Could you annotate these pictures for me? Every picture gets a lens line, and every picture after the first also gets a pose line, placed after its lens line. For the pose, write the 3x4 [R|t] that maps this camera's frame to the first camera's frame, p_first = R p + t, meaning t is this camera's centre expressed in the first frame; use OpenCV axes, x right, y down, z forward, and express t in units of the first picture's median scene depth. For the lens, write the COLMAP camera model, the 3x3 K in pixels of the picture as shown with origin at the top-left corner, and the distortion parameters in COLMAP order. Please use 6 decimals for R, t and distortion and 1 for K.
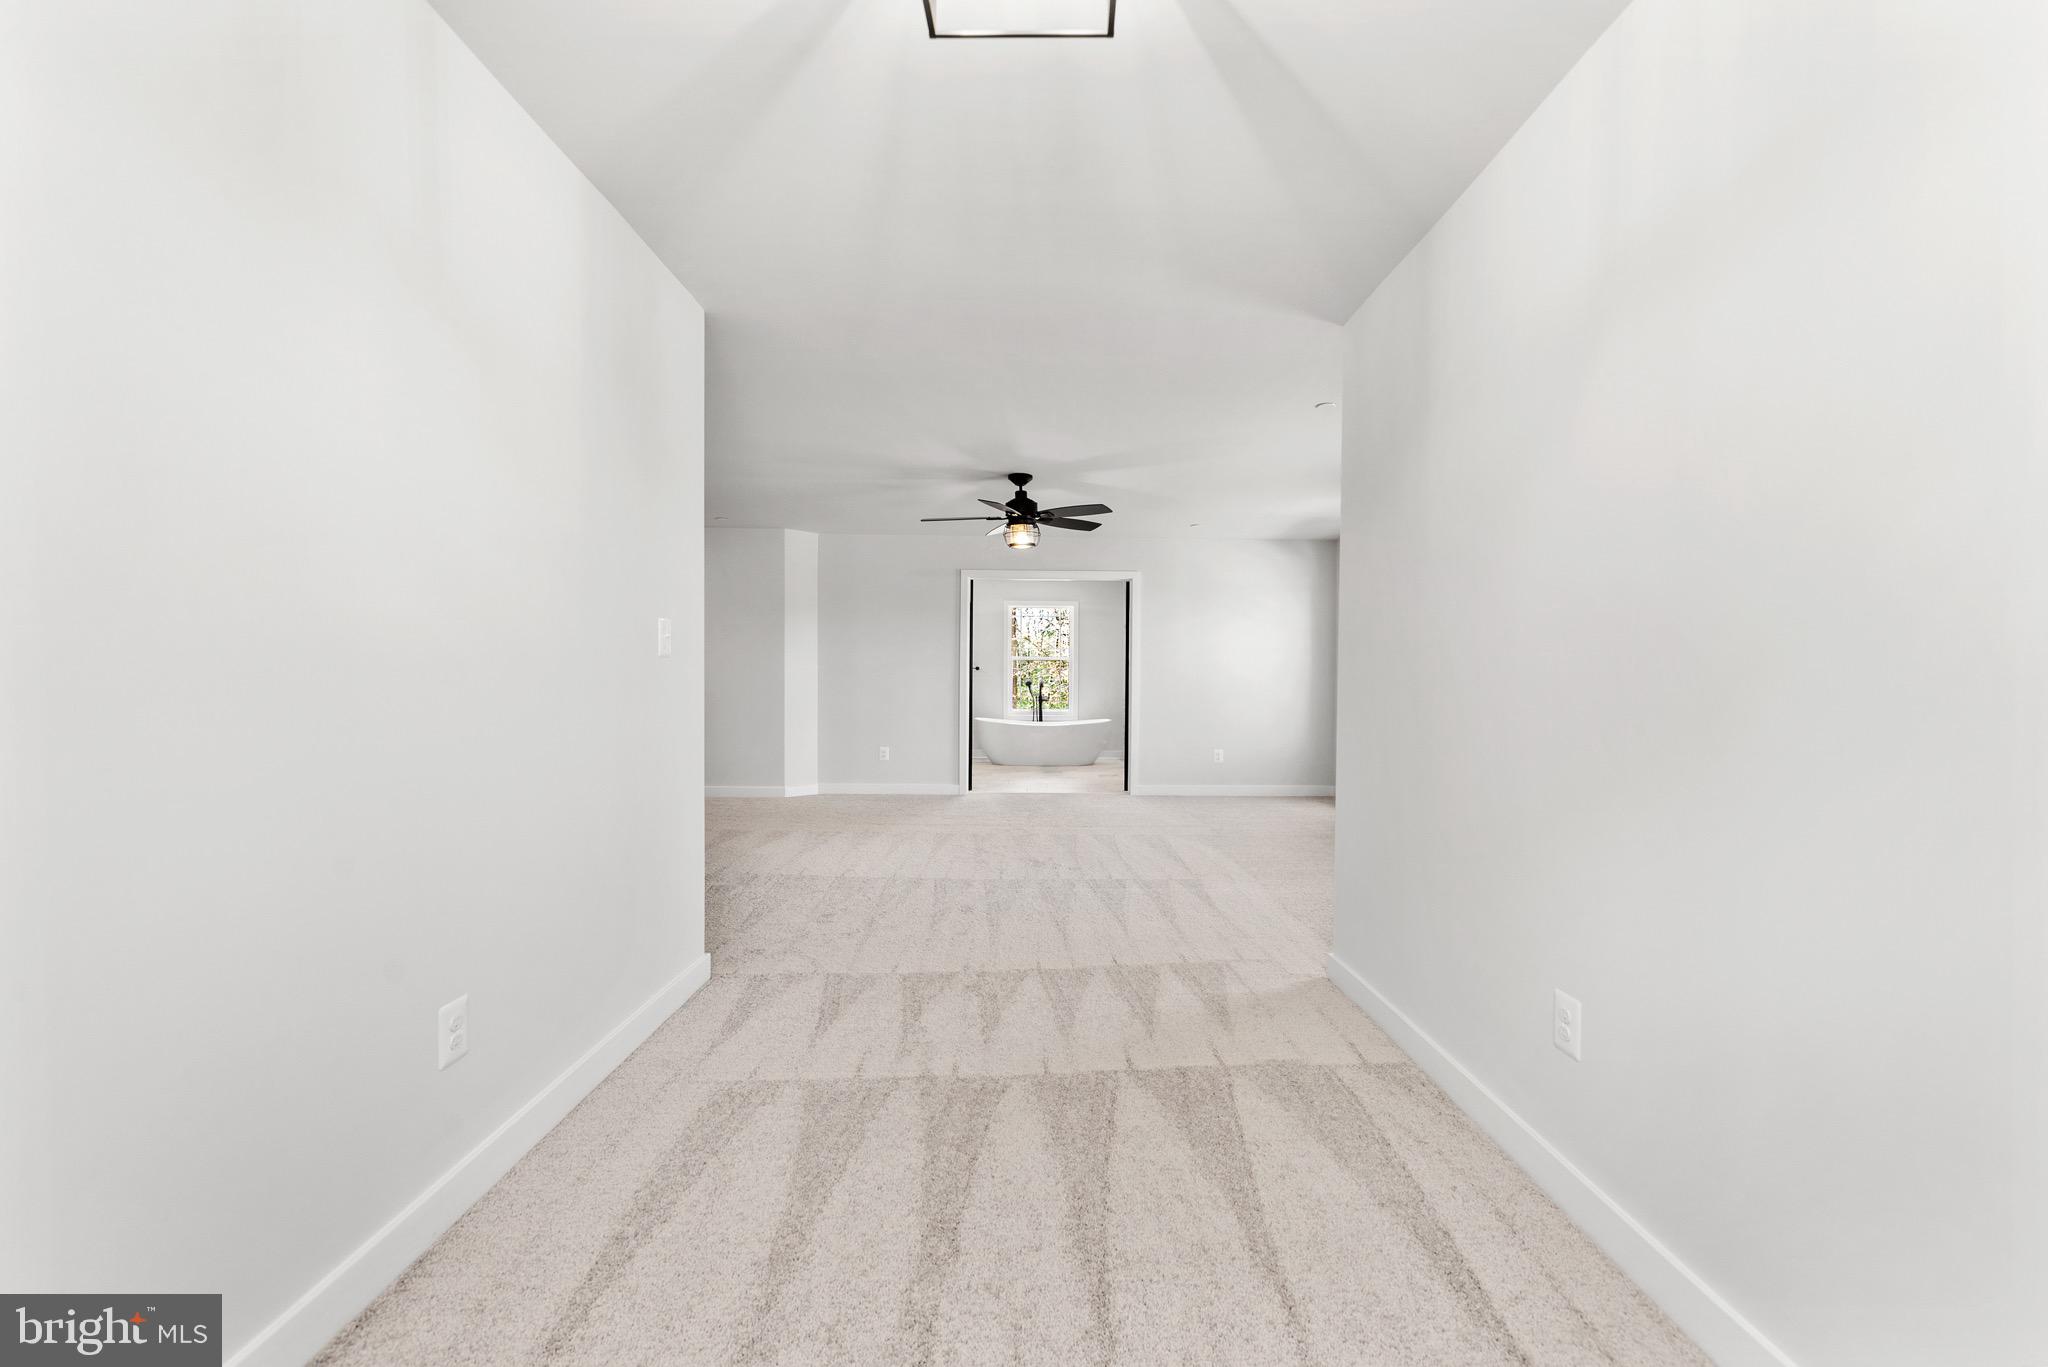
lens RADIAL K [[861.5, 0, 1019.4], [0, 861.5, 690.4], [0, 0, 1]] dist [0.000467, 0.000332]
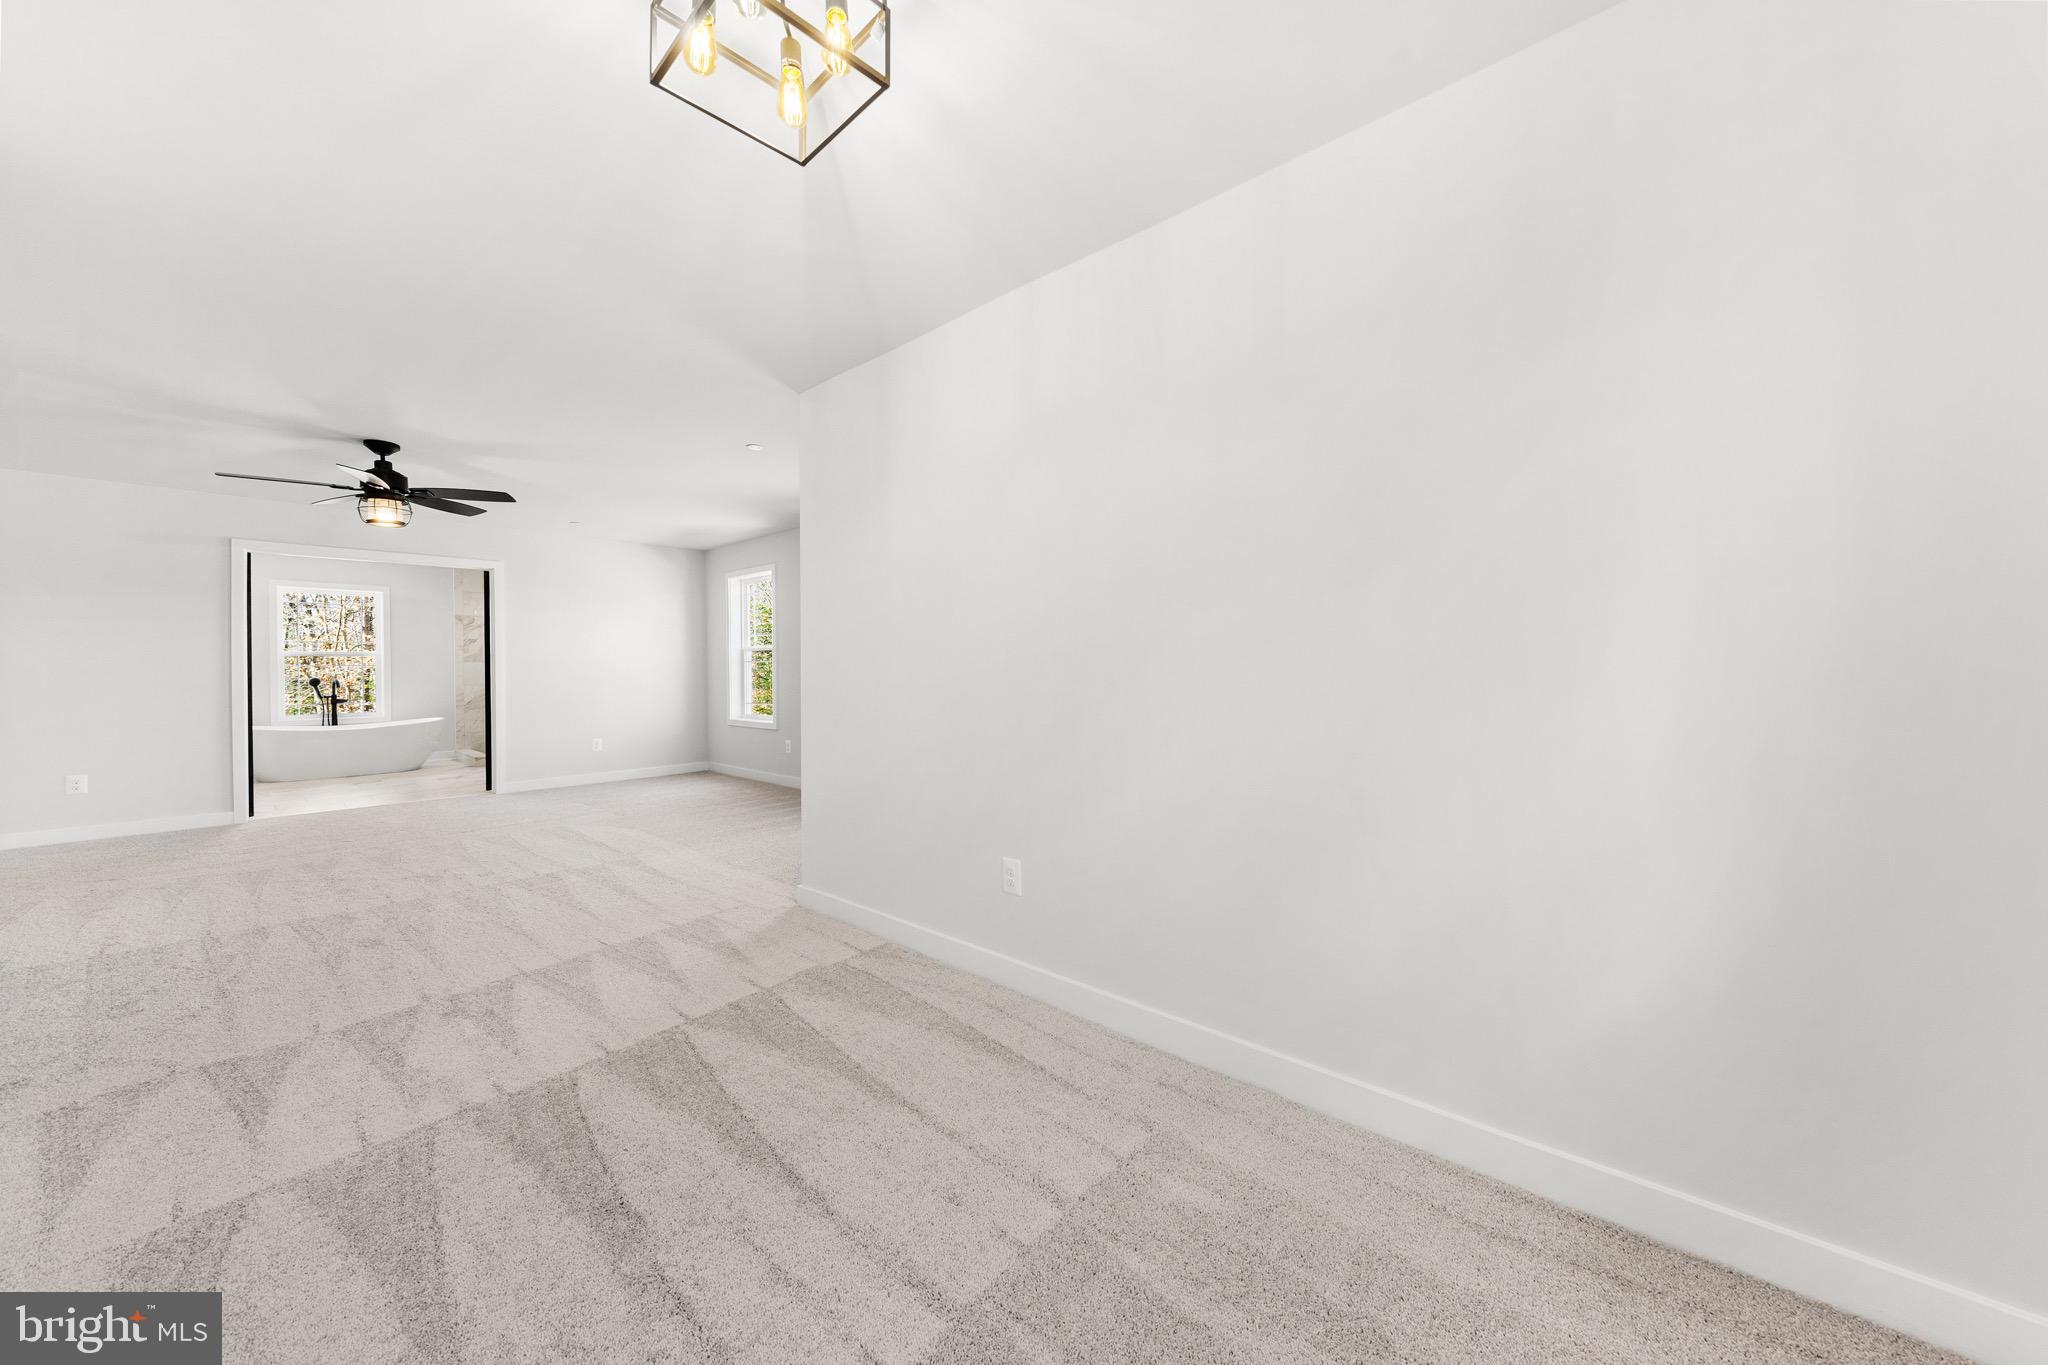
lens RADIAL K [[740.6, 0, 1031.0], [0, 740.6, 667.6], [0, 0, 1]] dist [-0.003193, -0.000072]
pose [[0.664557, -0.013294, 0.747120, -0.246820], [0.025456, 0.999664, -0.004855, -0.000610], [-0.746804, 0.022245, 0.664672, 0.018768]]
